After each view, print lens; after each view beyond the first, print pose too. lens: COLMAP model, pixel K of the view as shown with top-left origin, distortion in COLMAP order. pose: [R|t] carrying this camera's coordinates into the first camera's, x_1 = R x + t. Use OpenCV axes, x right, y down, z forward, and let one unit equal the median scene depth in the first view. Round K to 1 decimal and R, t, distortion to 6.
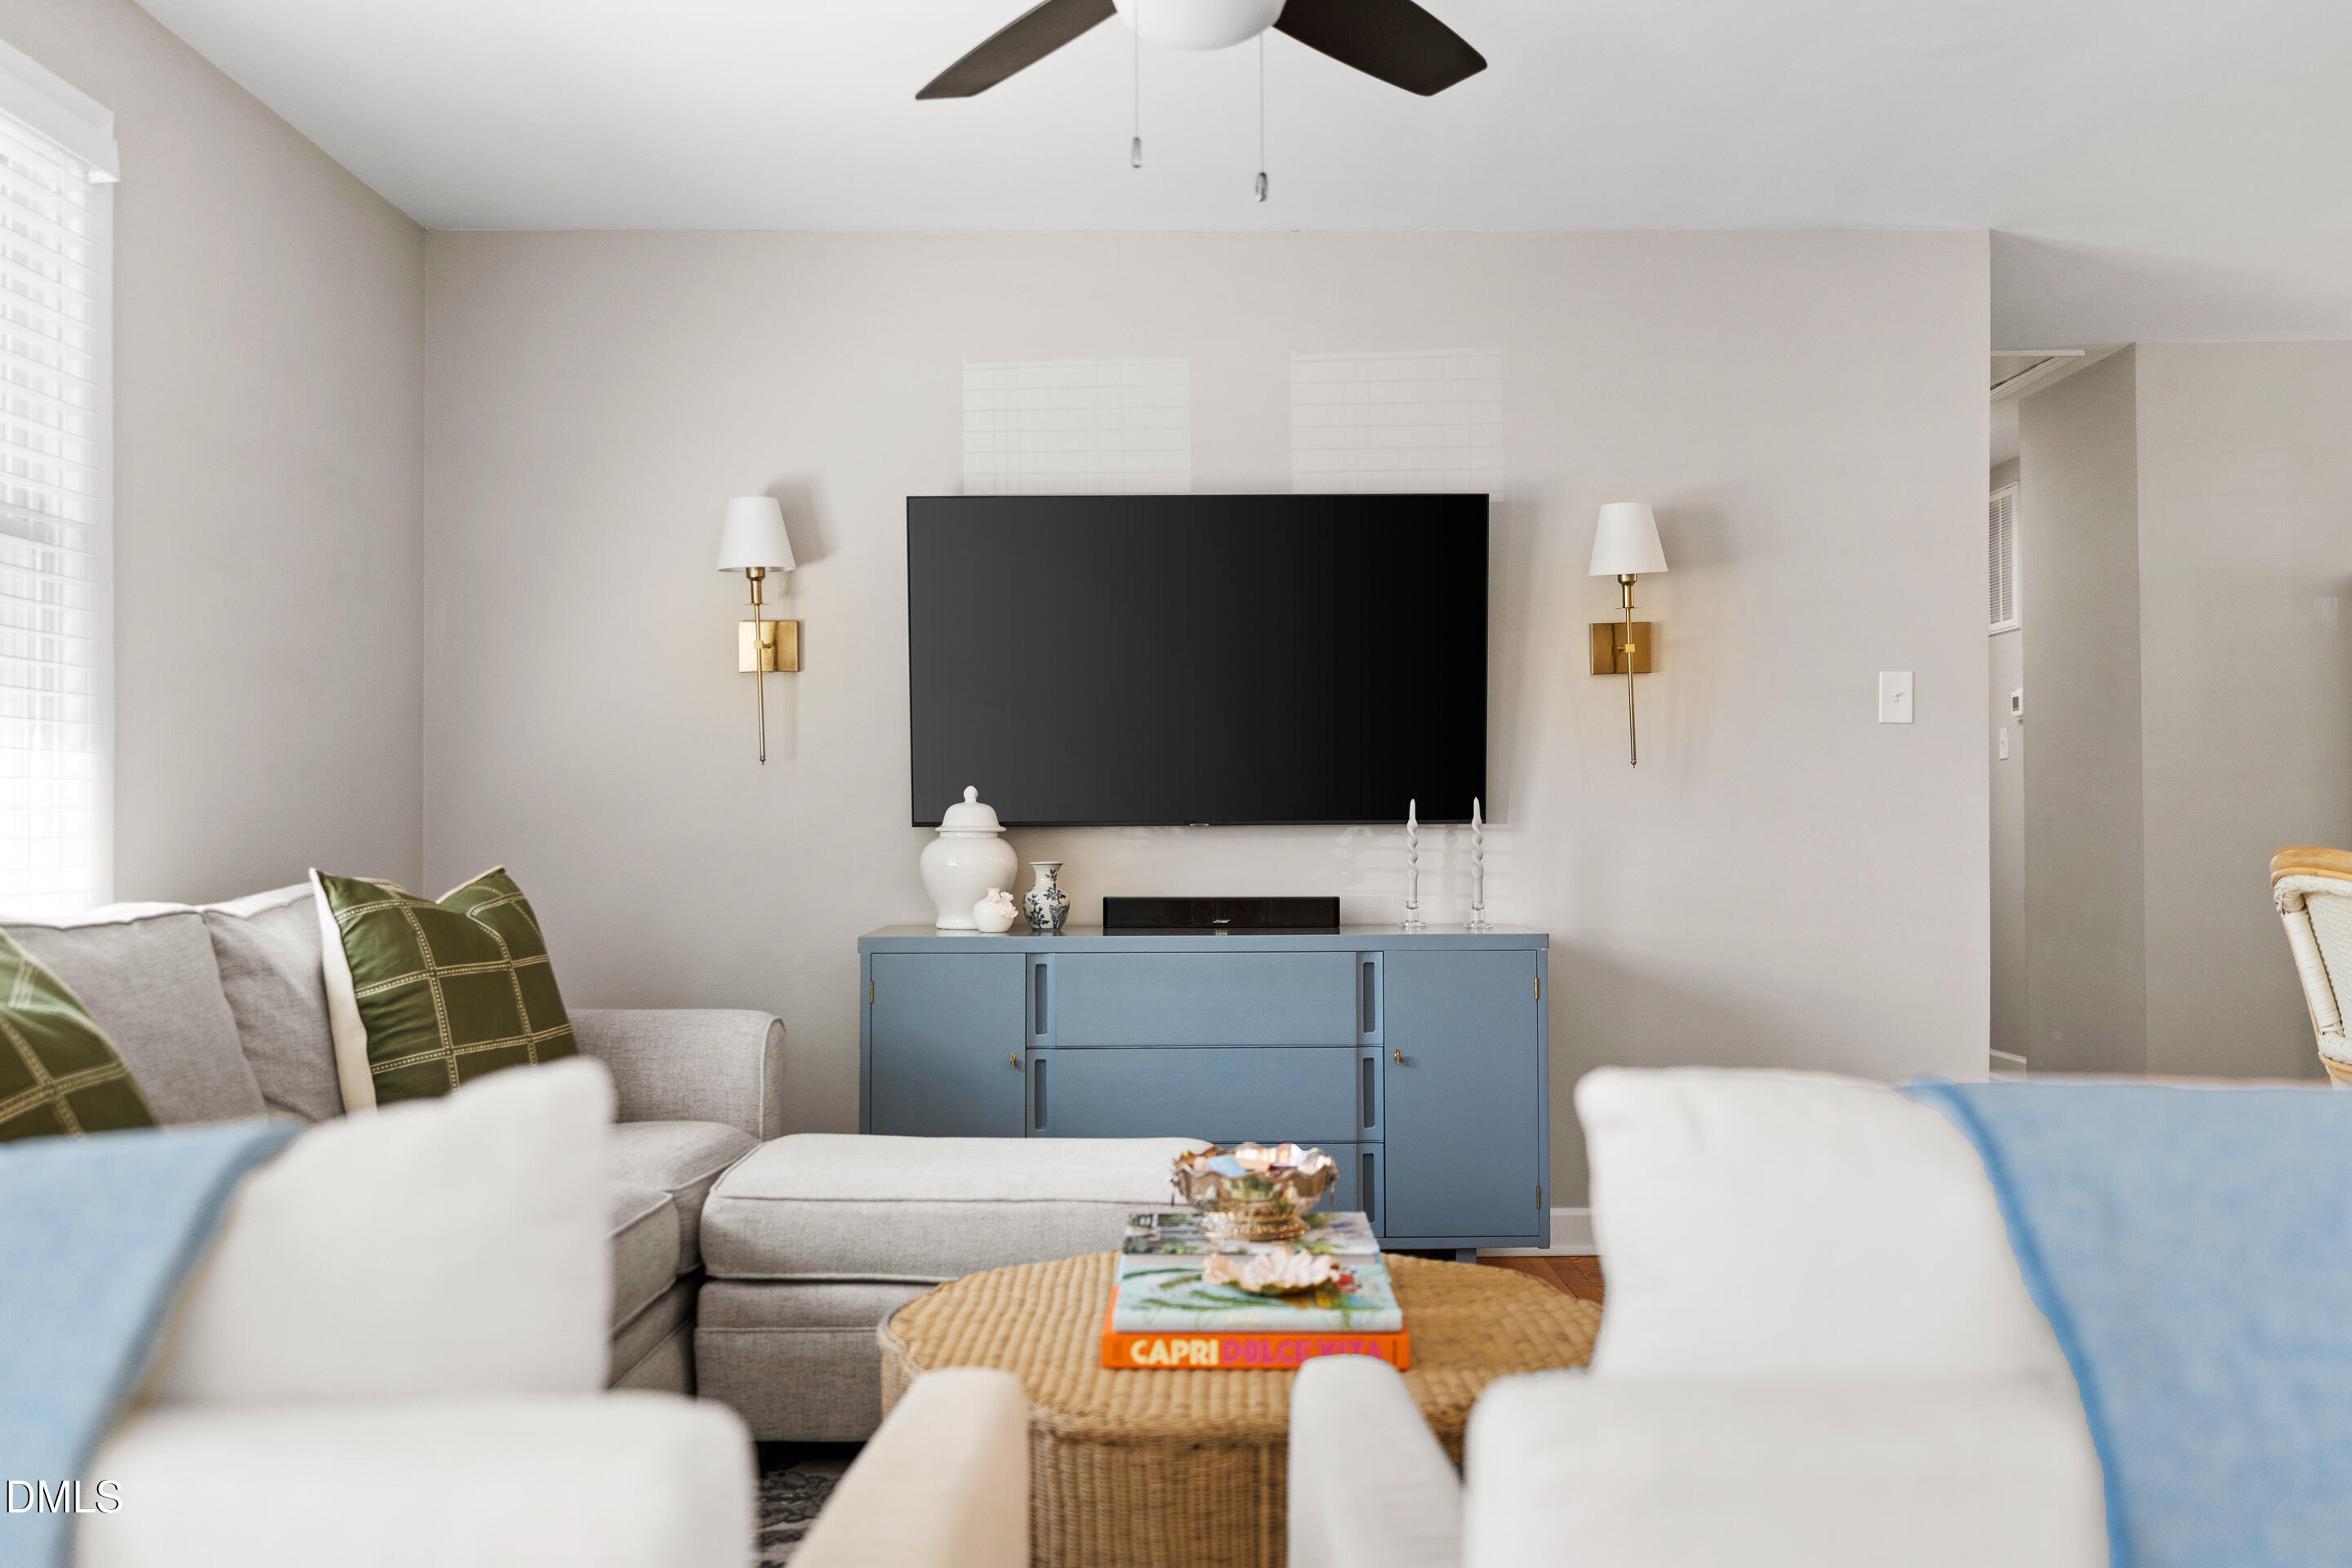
lens RADIAL K [[2125.7, 0, 1186.3], [0, 2125.7, 789.6], [0, 0, 1]] dist [-0.010520, -0.009320]
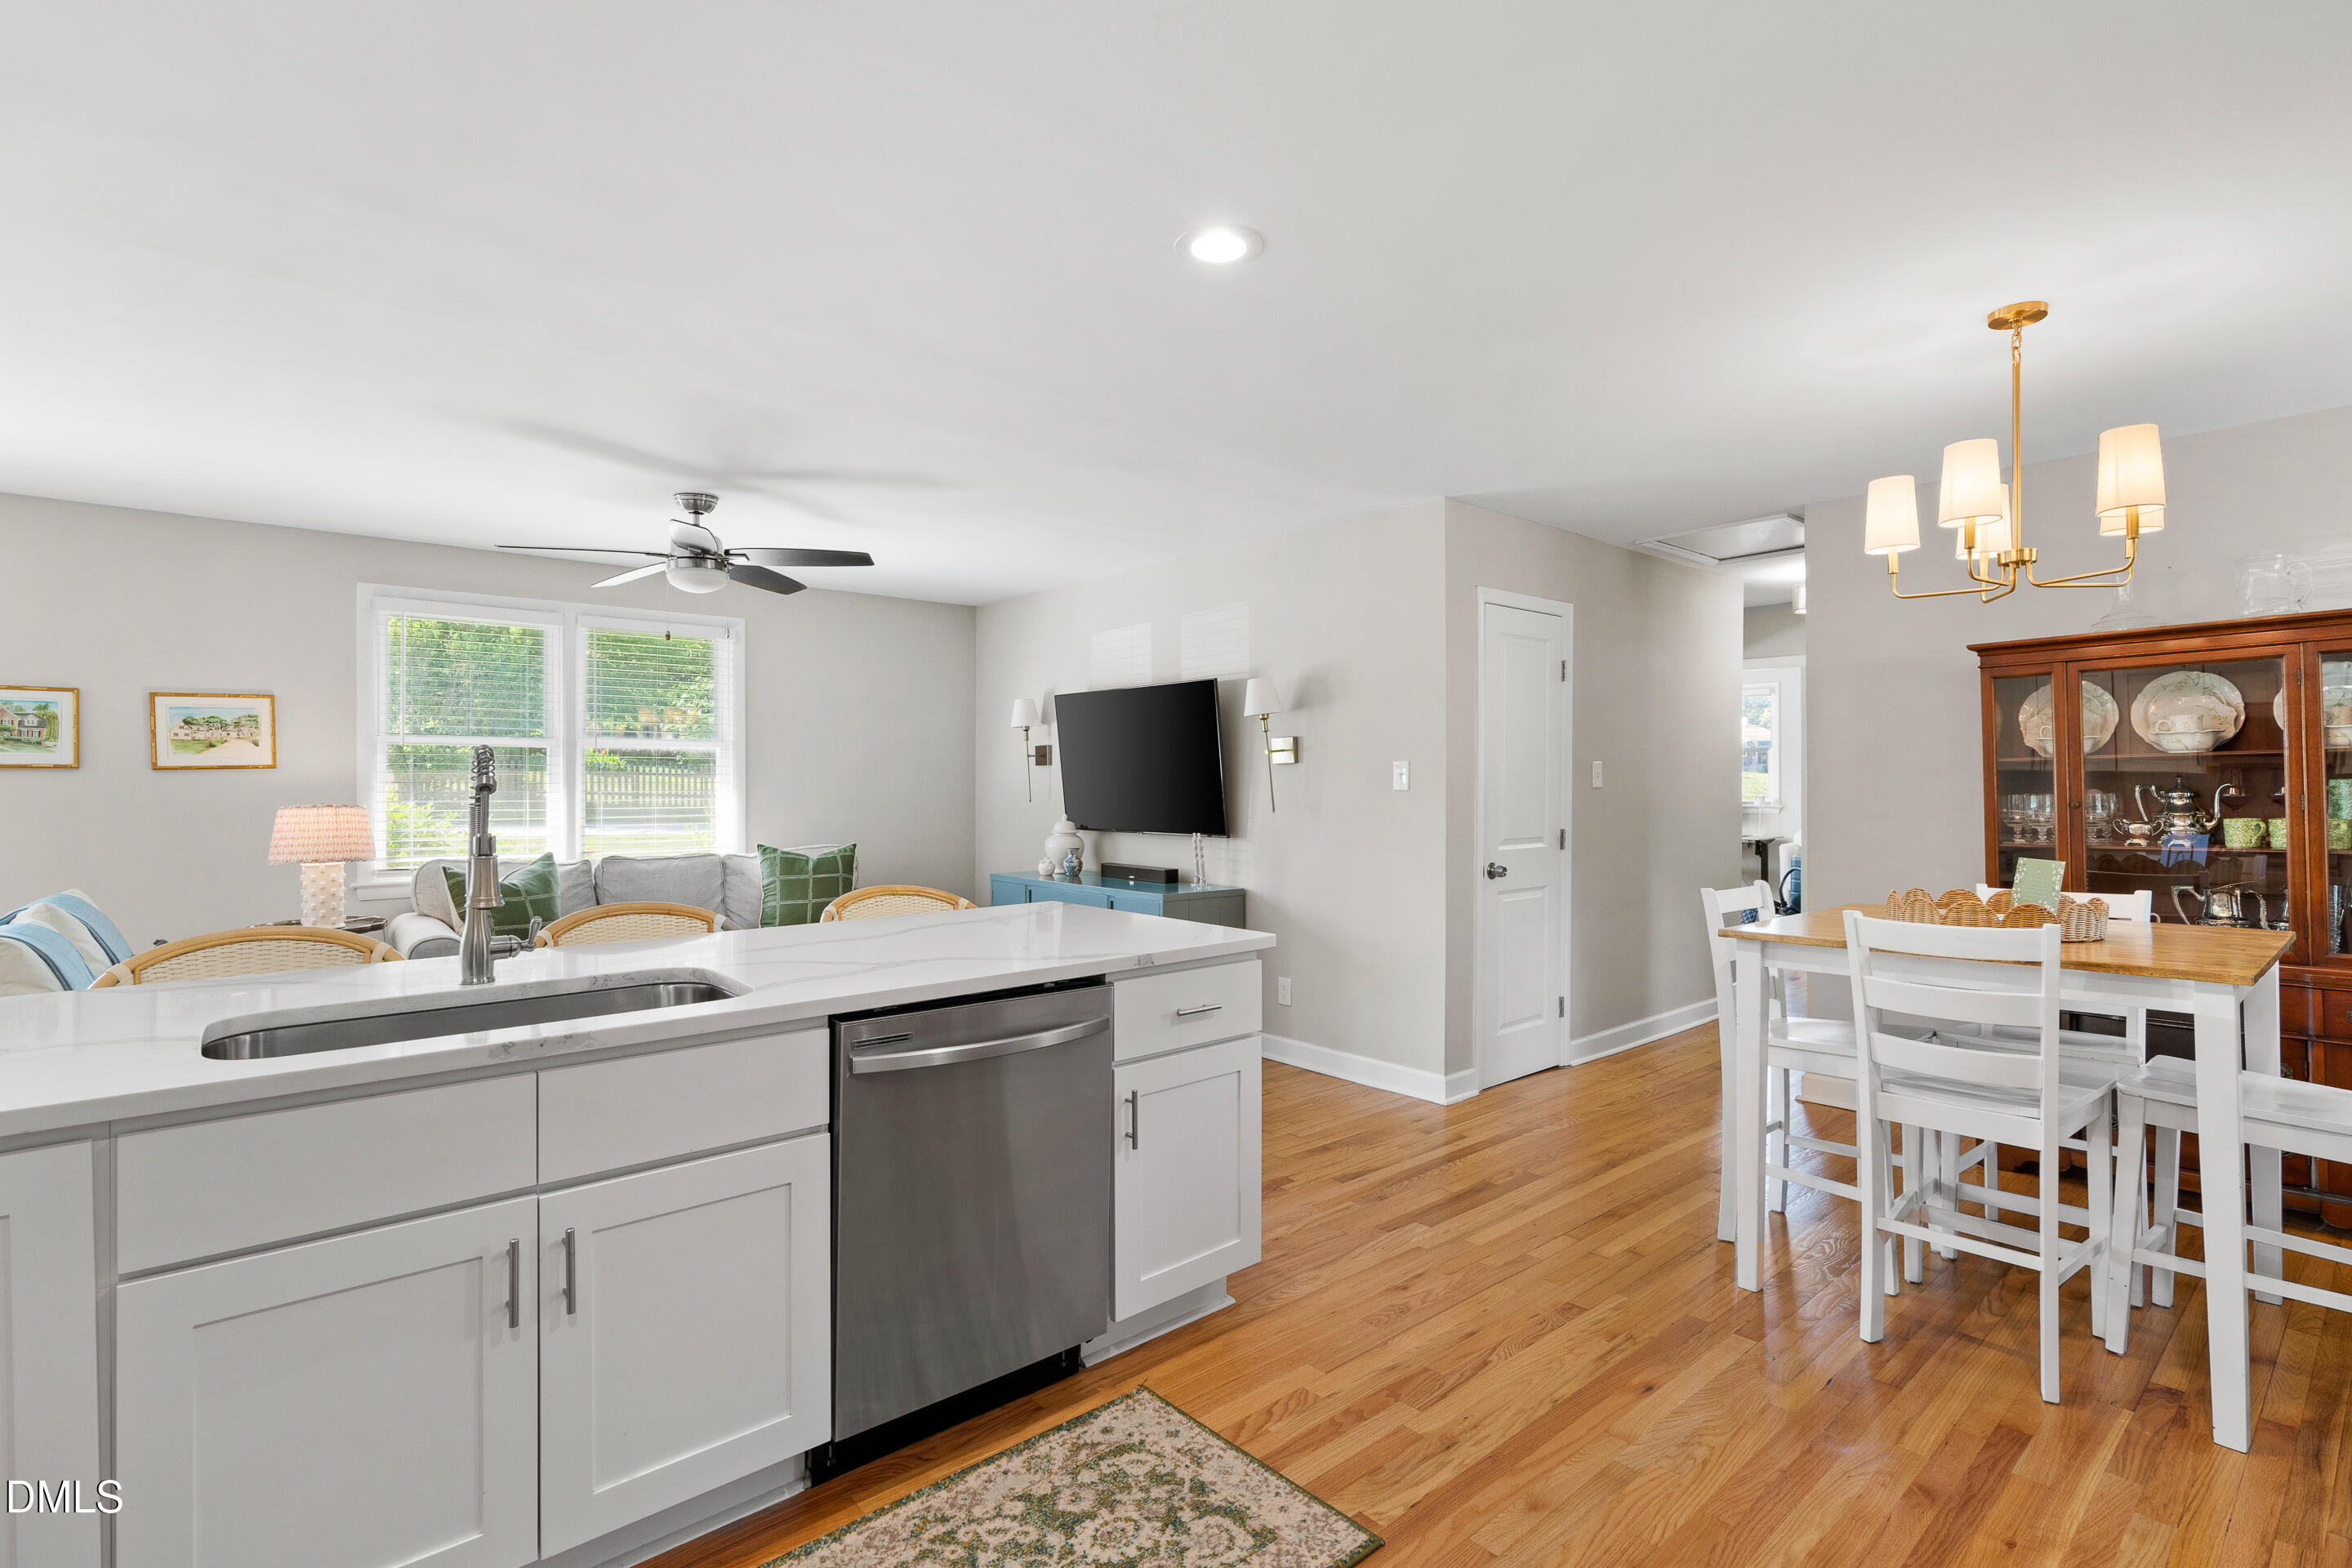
lens RADIAL K [[1078.7, 0, 1178.2], [0, 1078.7, 782.1], [0, 0, 1]] dist [-0.007677, 0.002500]
pose [[0.647223, 0.004128, -0.762289, 0.921554], [0.007180, 0.999908, 0.011510, -0.051261], [0.762267, -0.012923, 0.647134, 0.295064]]
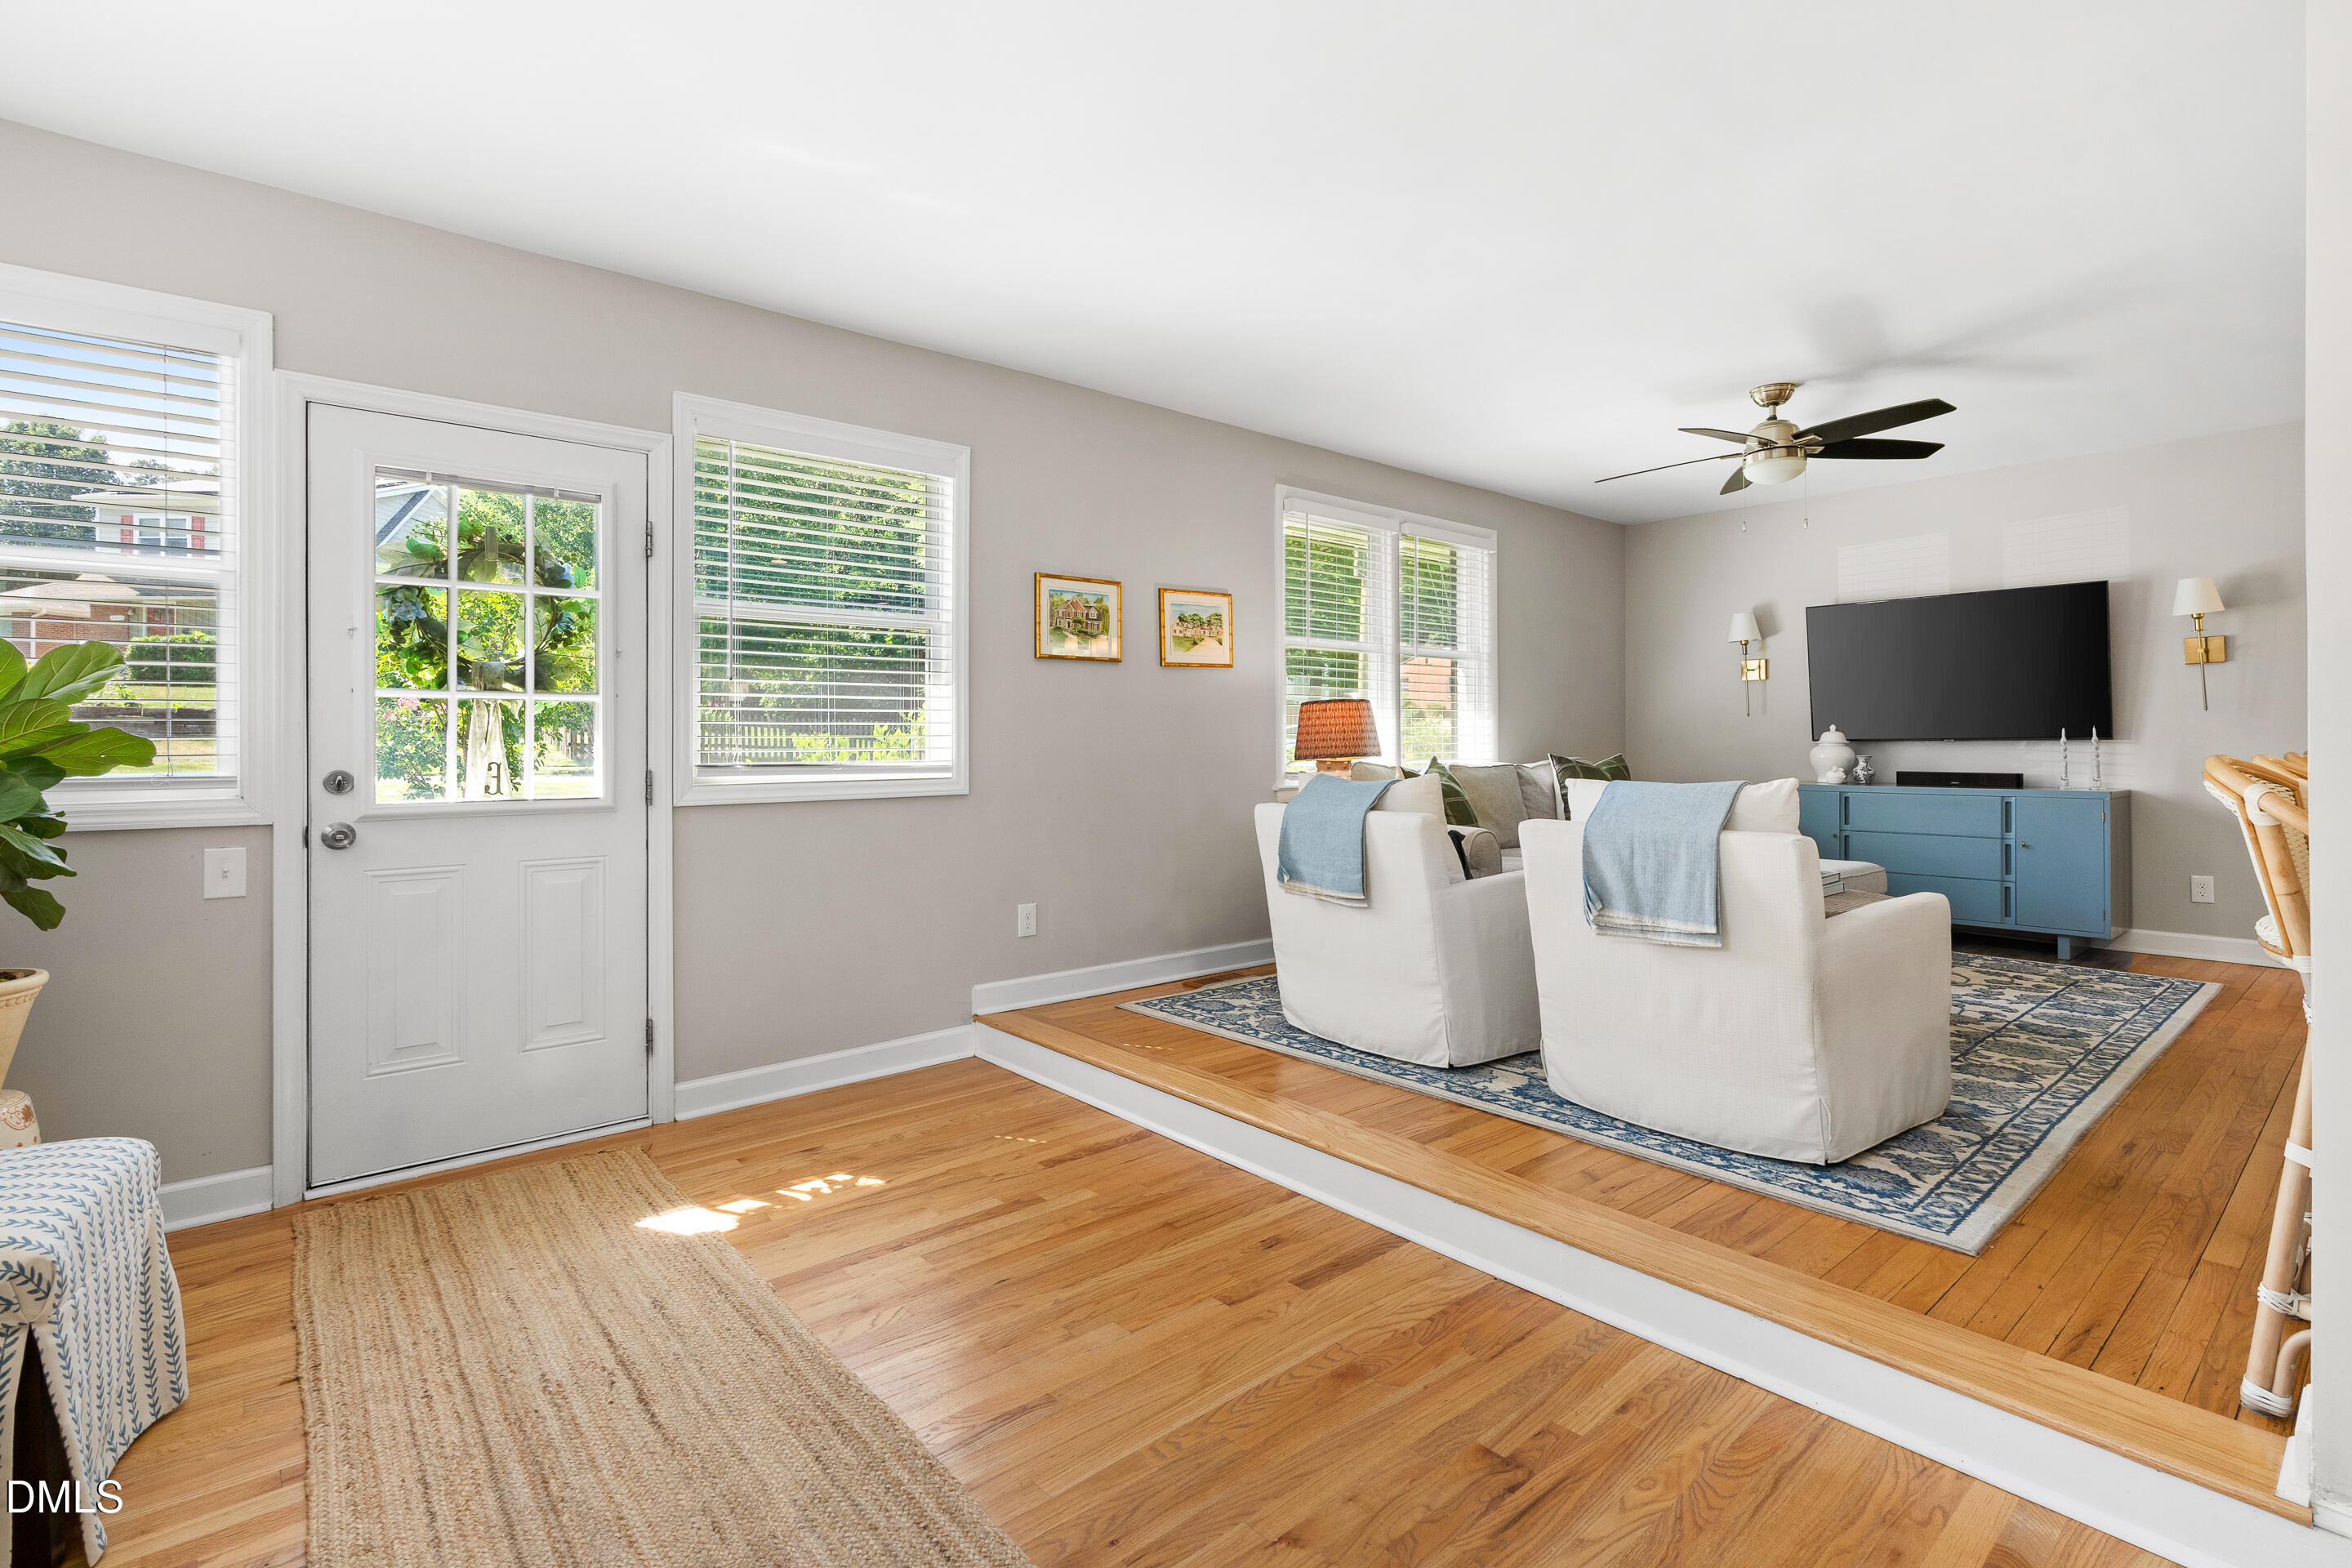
lens RADIAL K [[1078.7, 0, 1188.3], [0, 1078.7, 734.3], [0, 0, 1]] dist [-0.007677, 0.002500]
pose [[0.648708, -0.003299, -0.761030, 0.357677], [0.010031, 0.999941, 0.004215, -0.002927], [0.760971, -0.010368, 0.648703, -0.363127]]
